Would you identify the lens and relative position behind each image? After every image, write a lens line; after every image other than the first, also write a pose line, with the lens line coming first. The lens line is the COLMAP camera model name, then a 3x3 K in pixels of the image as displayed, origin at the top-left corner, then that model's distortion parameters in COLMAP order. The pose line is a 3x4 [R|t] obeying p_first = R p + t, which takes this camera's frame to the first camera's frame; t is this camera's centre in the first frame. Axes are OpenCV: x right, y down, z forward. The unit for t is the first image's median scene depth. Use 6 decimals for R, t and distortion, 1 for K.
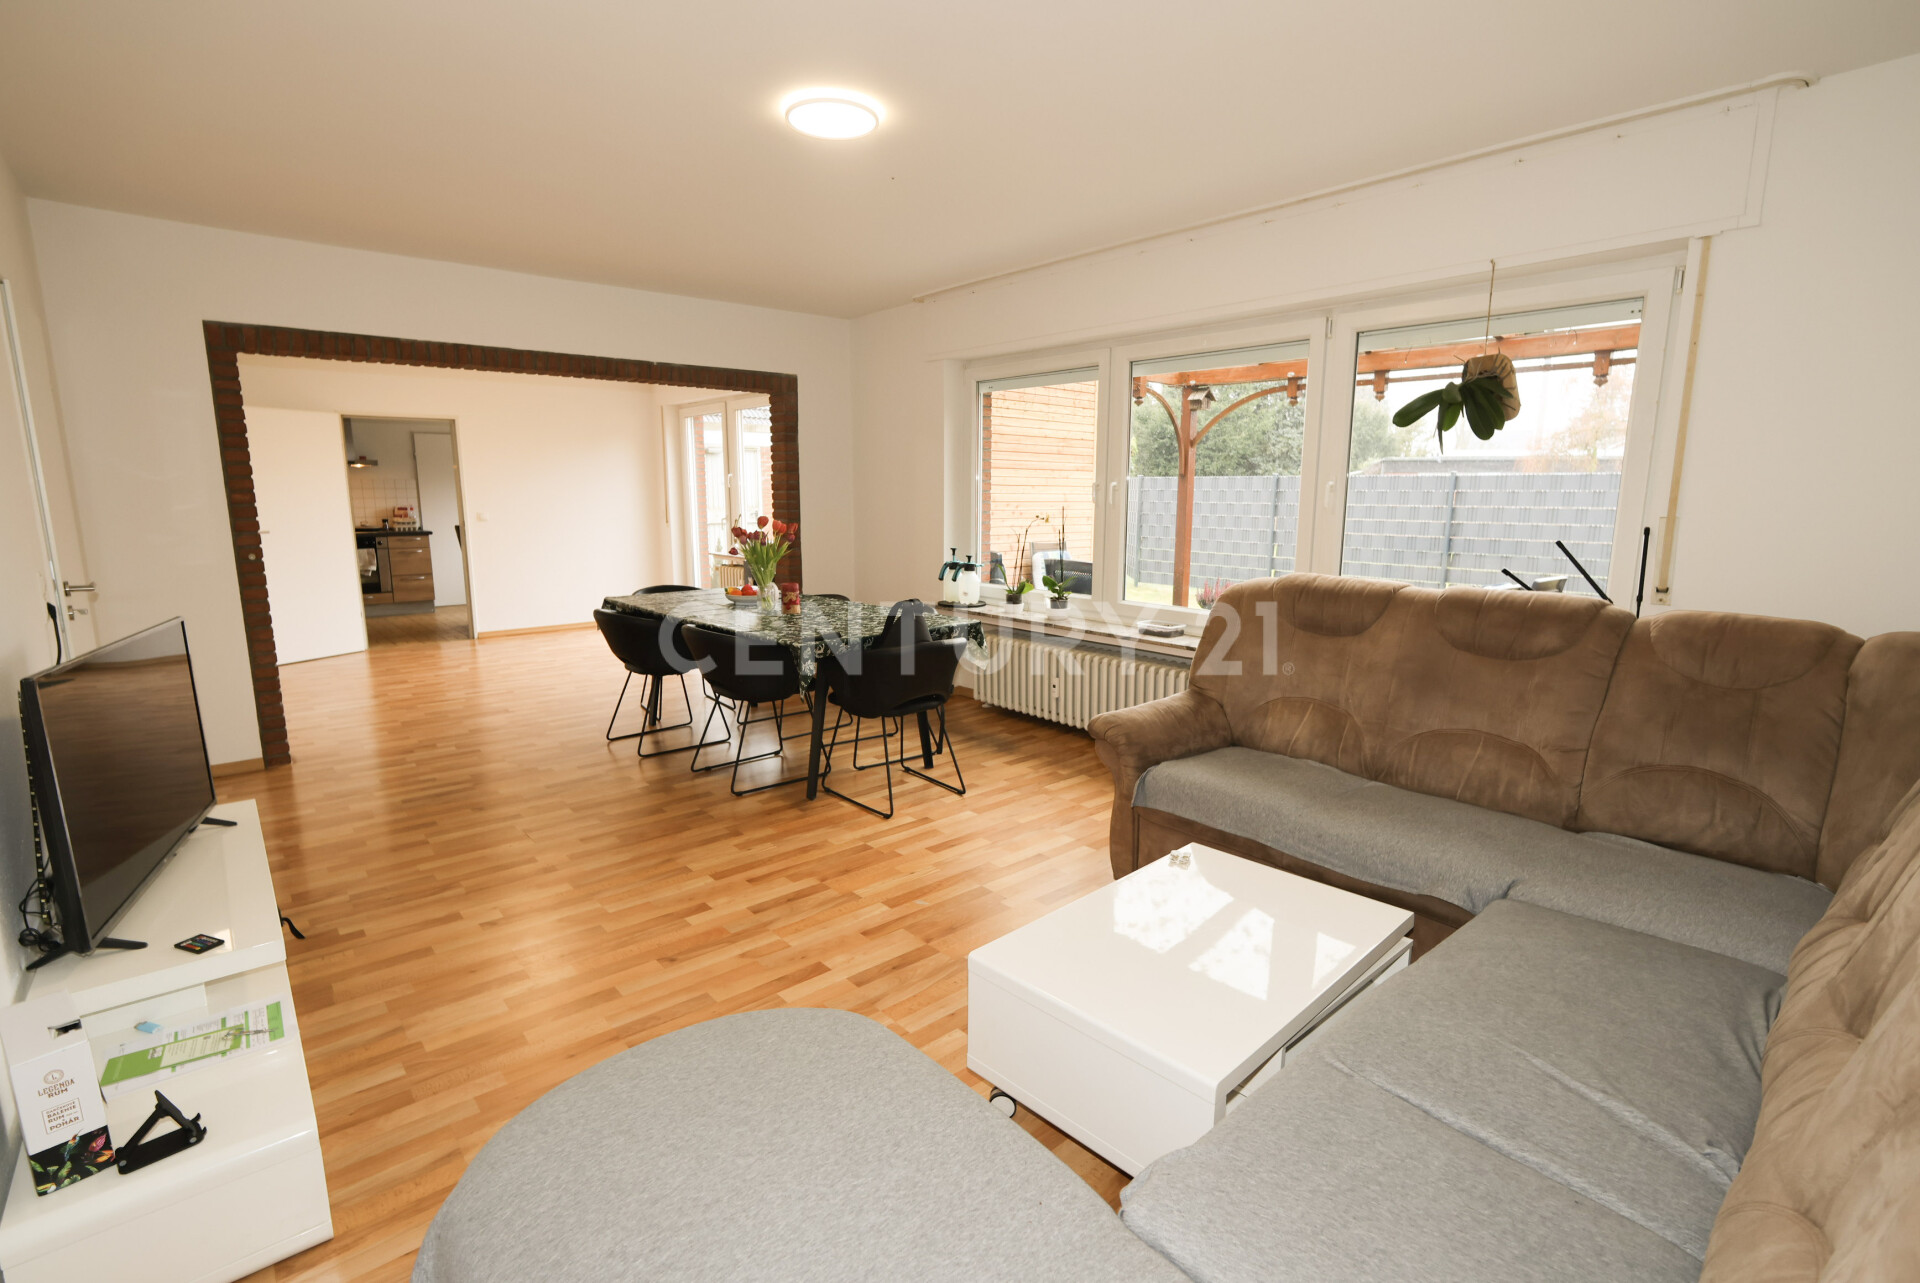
lens RADIAL K [[877.6, 0, 970.8], [0, 877.6, 644.5], [0, 0, 1]] dist [-0.009365, 0.000532]
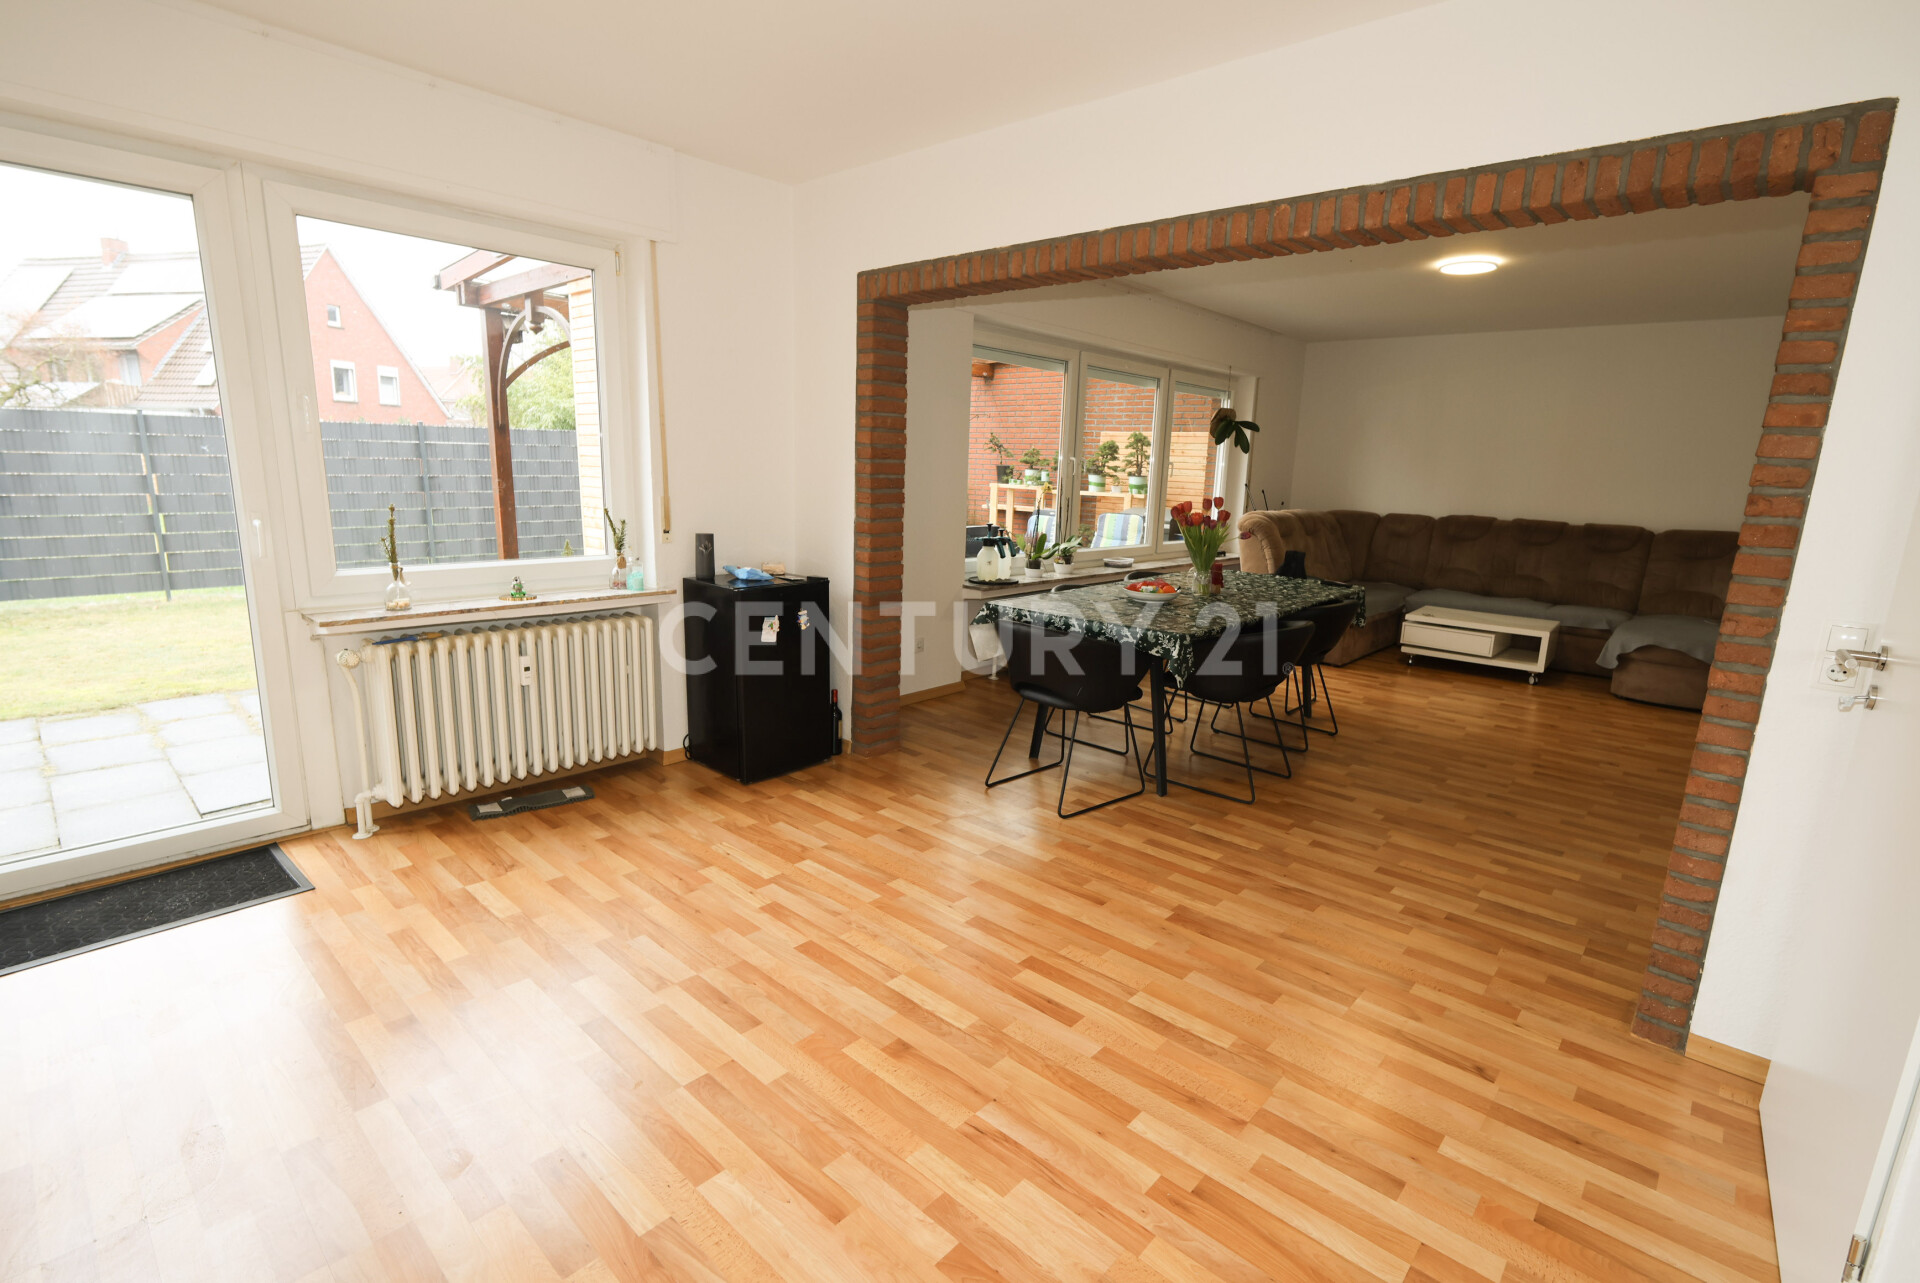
lens RADIAL K [[877.6, 0, 970.8], [0, 877.6, 644.5], [0, 0, 1]] dist [-0.009365, 0.000532]
pose [[-0.120485, -0.204129, 0.971501, -1.266661], [0.131902, 0.966662, 0.219470, -0.258149], [-0.983913, 0.154585, -0.089543, 1.495926]]
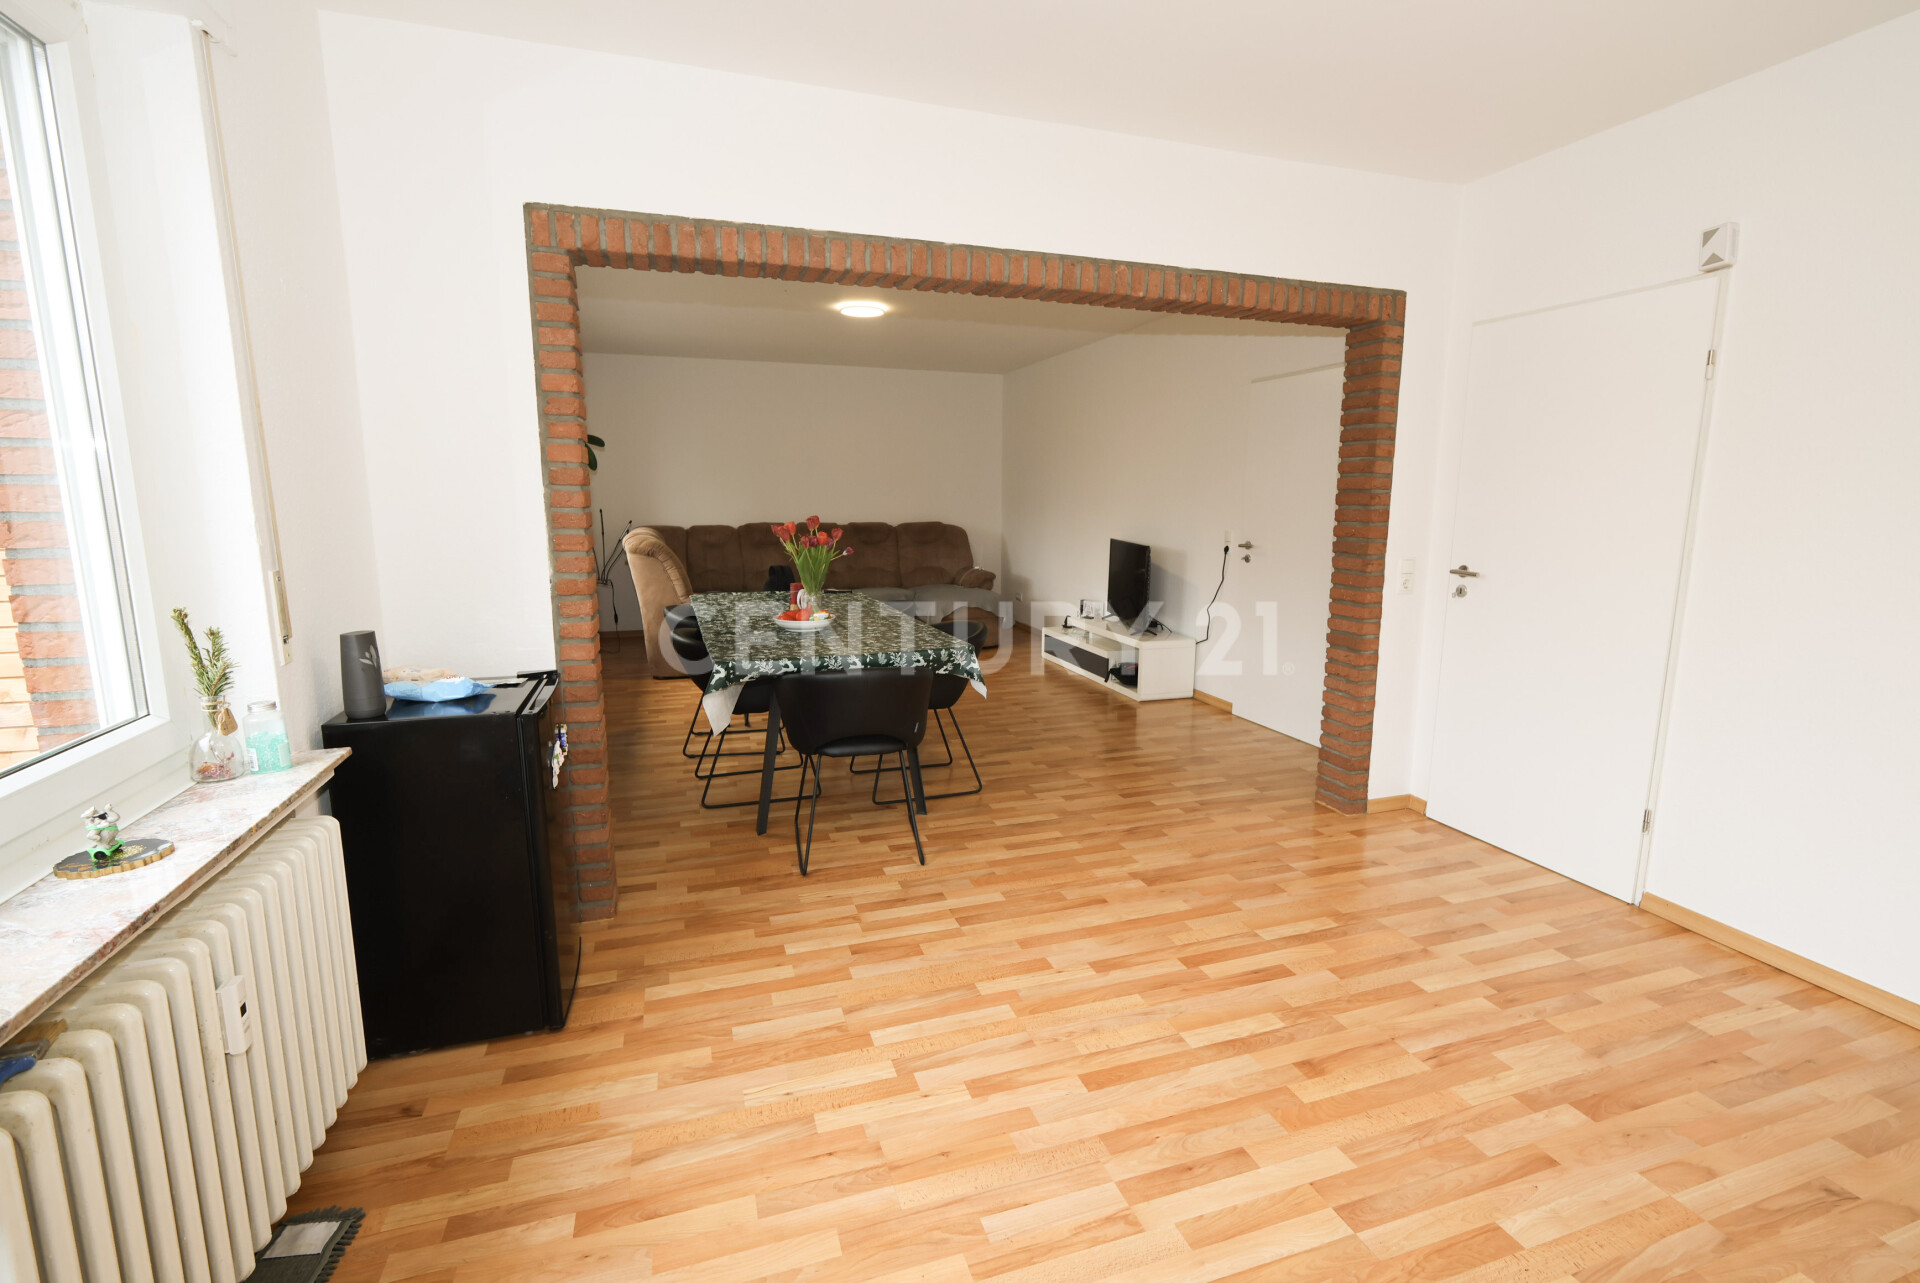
lens RADIAL K [[877.6, 0, 970.8], [0, 877.6, 644.5], [0, 0, 1]] dist [-0.009365, 0.000532]
pose [[-0.923512, -0.067277, 0.377623, -0.822355], [0.060462, 0.946656, 0.316522, -0.331127], [-0.378774, 0.315144, -0.870181, 1.955633]]
